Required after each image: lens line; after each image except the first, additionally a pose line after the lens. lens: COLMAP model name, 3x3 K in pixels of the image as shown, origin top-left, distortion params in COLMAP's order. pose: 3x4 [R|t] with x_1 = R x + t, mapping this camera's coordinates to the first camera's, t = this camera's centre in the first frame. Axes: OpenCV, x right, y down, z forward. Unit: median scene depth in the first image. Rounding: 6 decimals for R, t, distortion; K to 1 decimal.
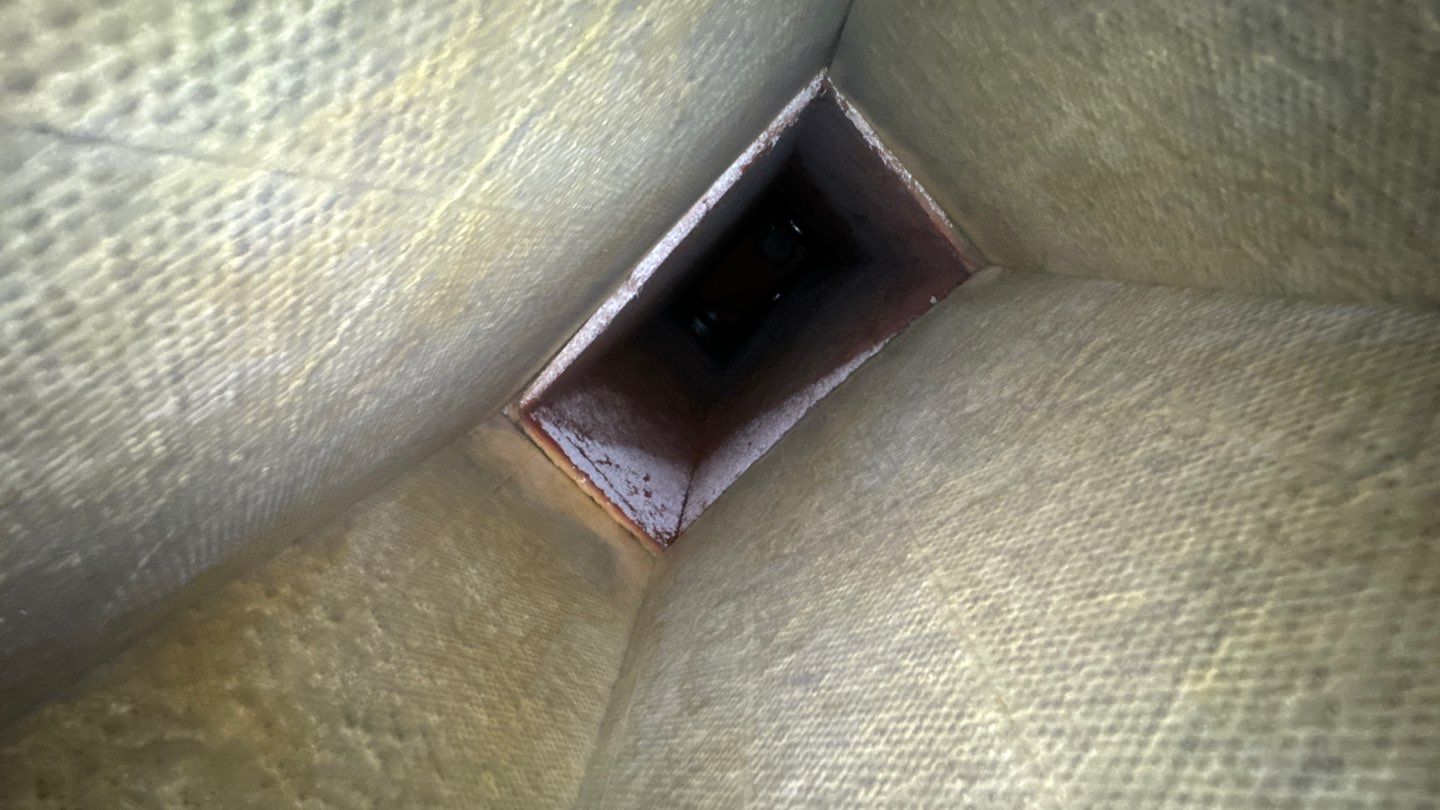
lens RADIAL K [[579.3, 0, 715.7], [0, 579.3, 404.5], [0, 0, 1]] dist [-0.001358, 0.000138]
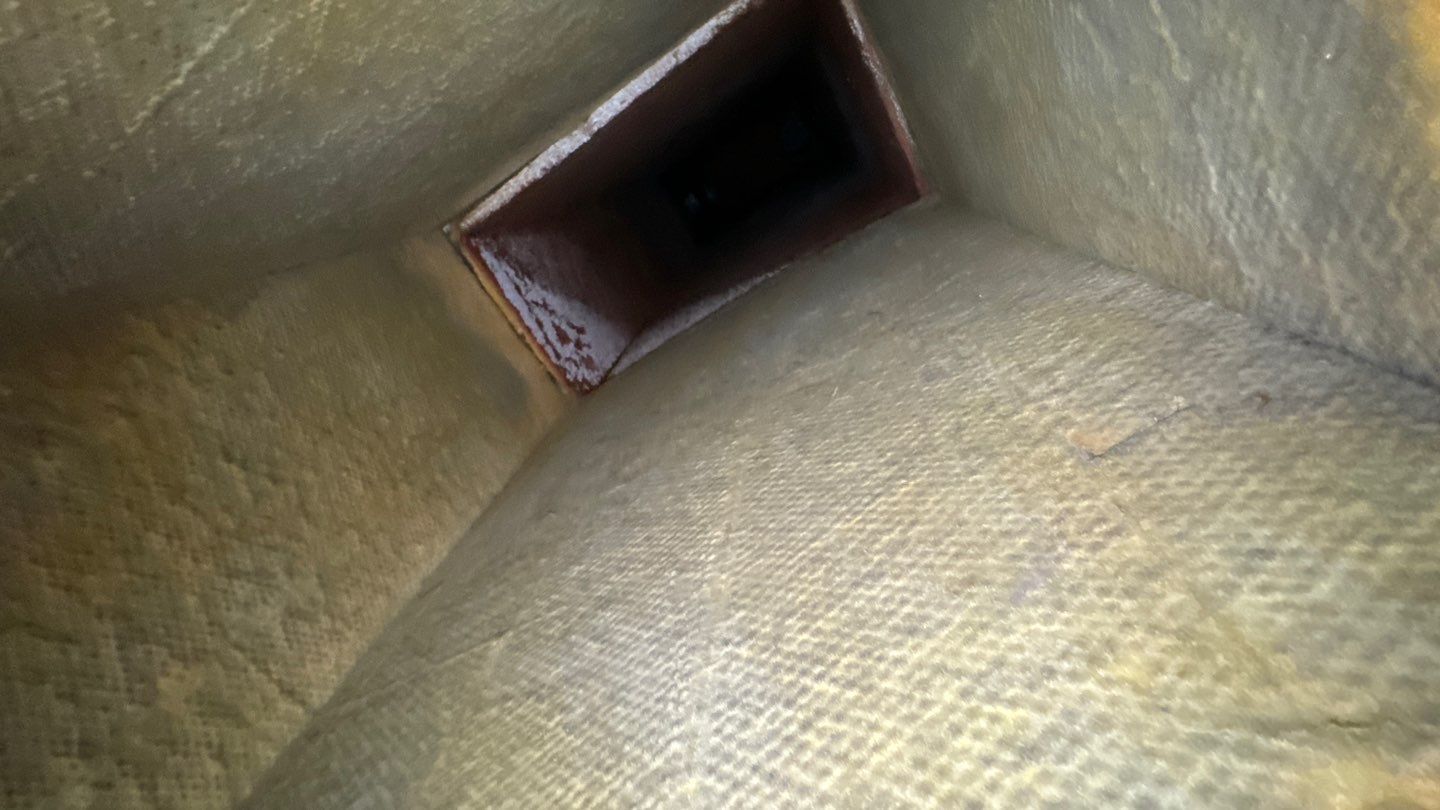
lens RADIAL K [[580.4, 0, 717.5], [0, 580.4, 403.7], [0, 0, 1]] dist [-0.001735, 0.000286]
pose [[0.975367, 0.214089, 0.053149, 0.262954], [-0.220238, 0.958686, 0.180045, 0.035515], [-0.012408, -0.187315, 0.982222, -0.127013]]
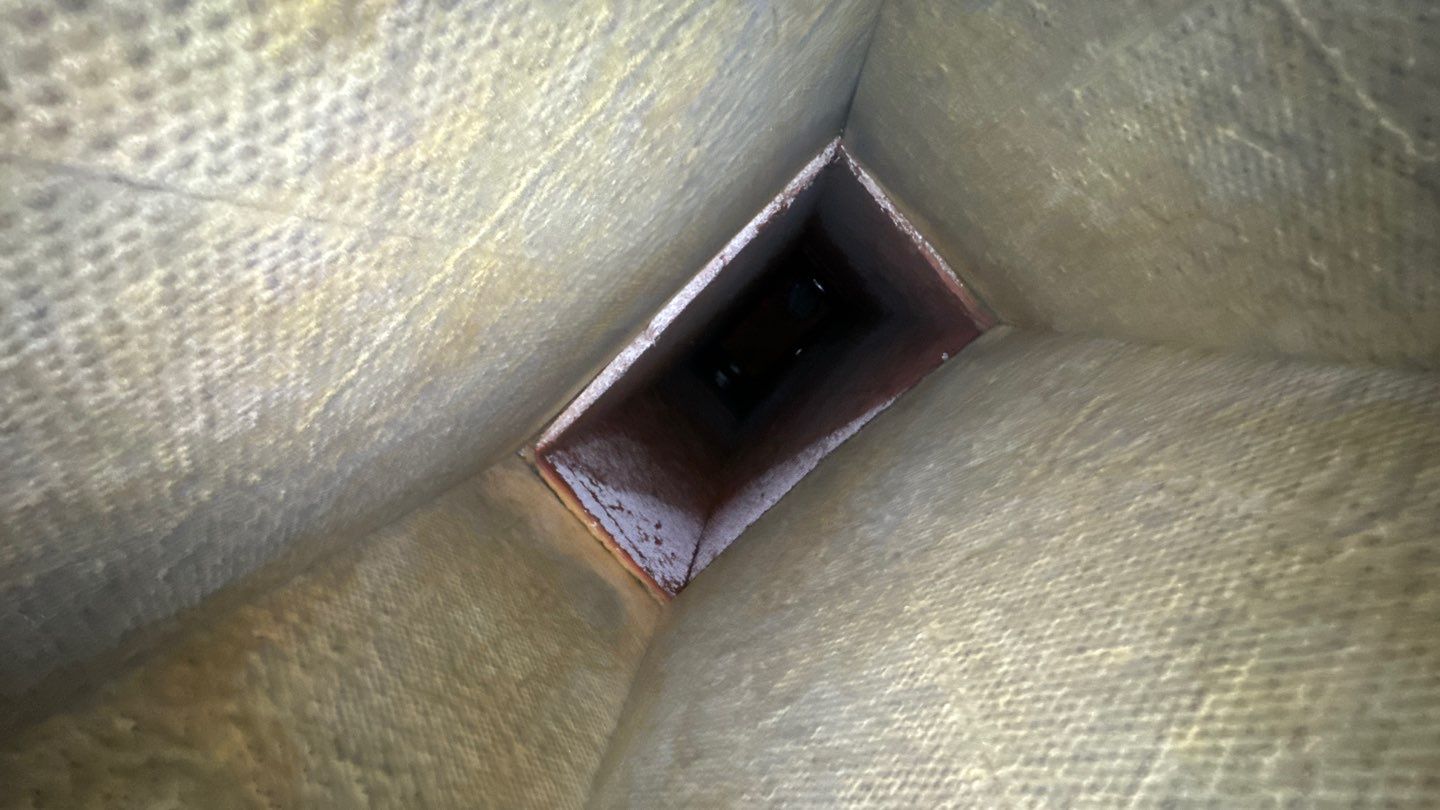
lens RADIAL K [[580.0, 0, 715.7], [0, 580.0, 403.7], [0, 0, 1]] dist [0.000074, -0.000034]
pose [[0.998694, 0.029399, -0.041778, 0.046239], [-0.033156, 0.995182, -0.092272, 0.018847], [0.038864, 0.093536, 0.994857, -0.035122]]
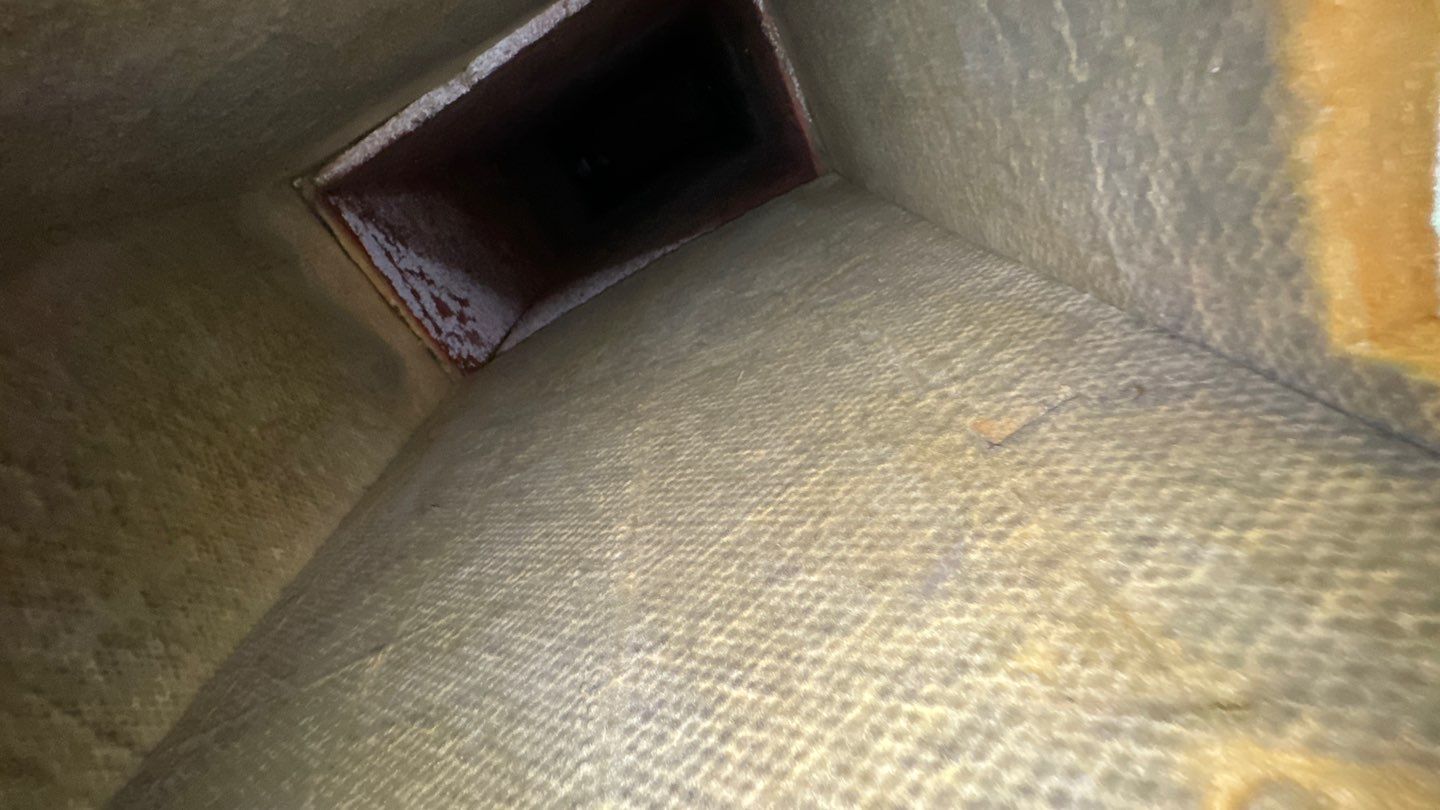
lens RADIAL K [[580.4, 0, 717.5], [0, 580.4, 403.7], [0, 0, 1]] dist [-0.001735, 0.000286]
pose [[0.951955, 0.197272, 0.234235, 0.249134], [-0.242713, 0.952436, 0.184272, 0.024144], [-0.186742, -0.232270, 0.954556, -0.078258]]
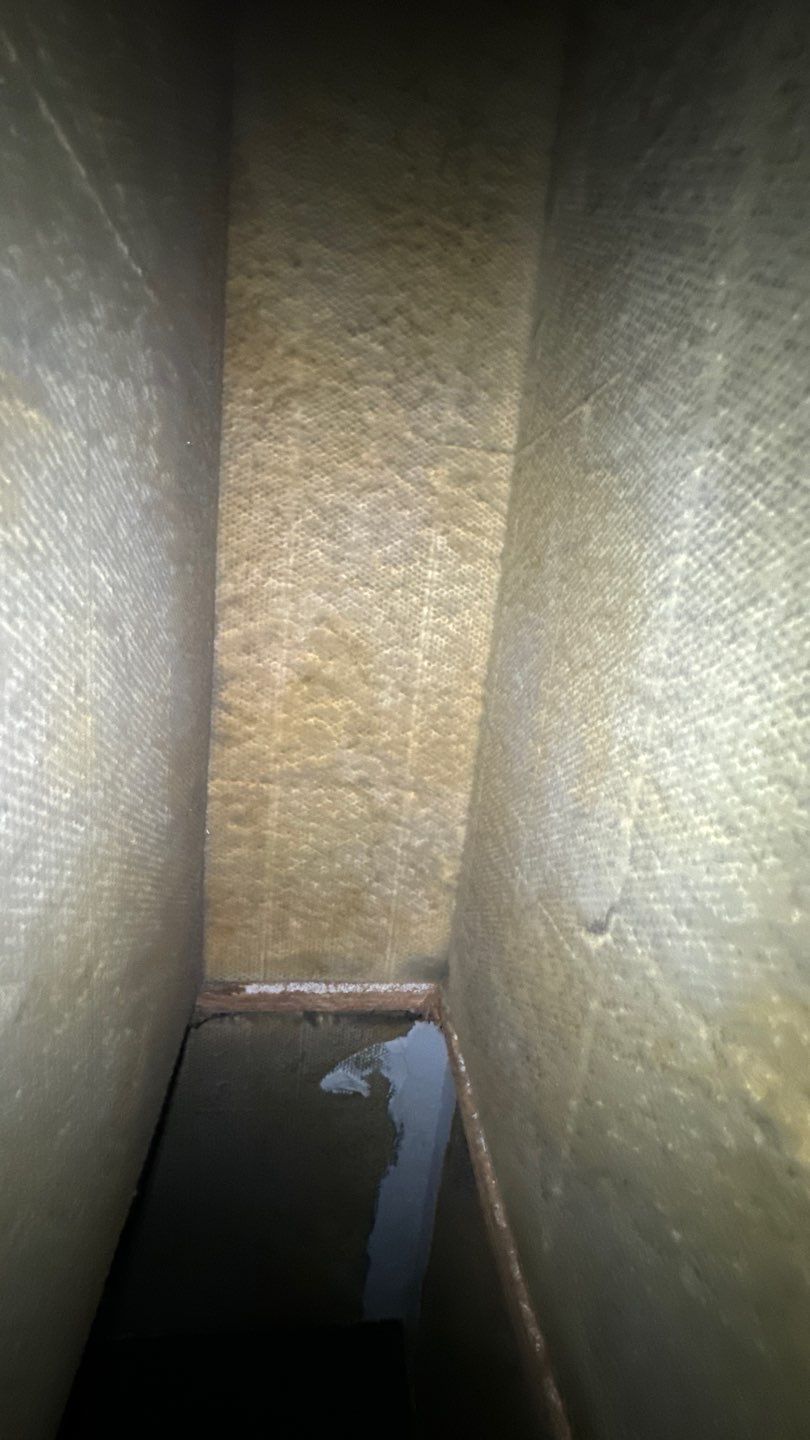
lens RADIAL K [[580.4, 0, 405.7], [0, 580.4, 717.1], [0, 0, 1]] dist [-0.001735, 0.000286]
pose [[0.785812, 0.123222, -0.606066, 0.591488], [0.584737, 0.171170, 0.792959, -0.452052], [0.201450, -0.977506, 0.062455, -0.036861]]
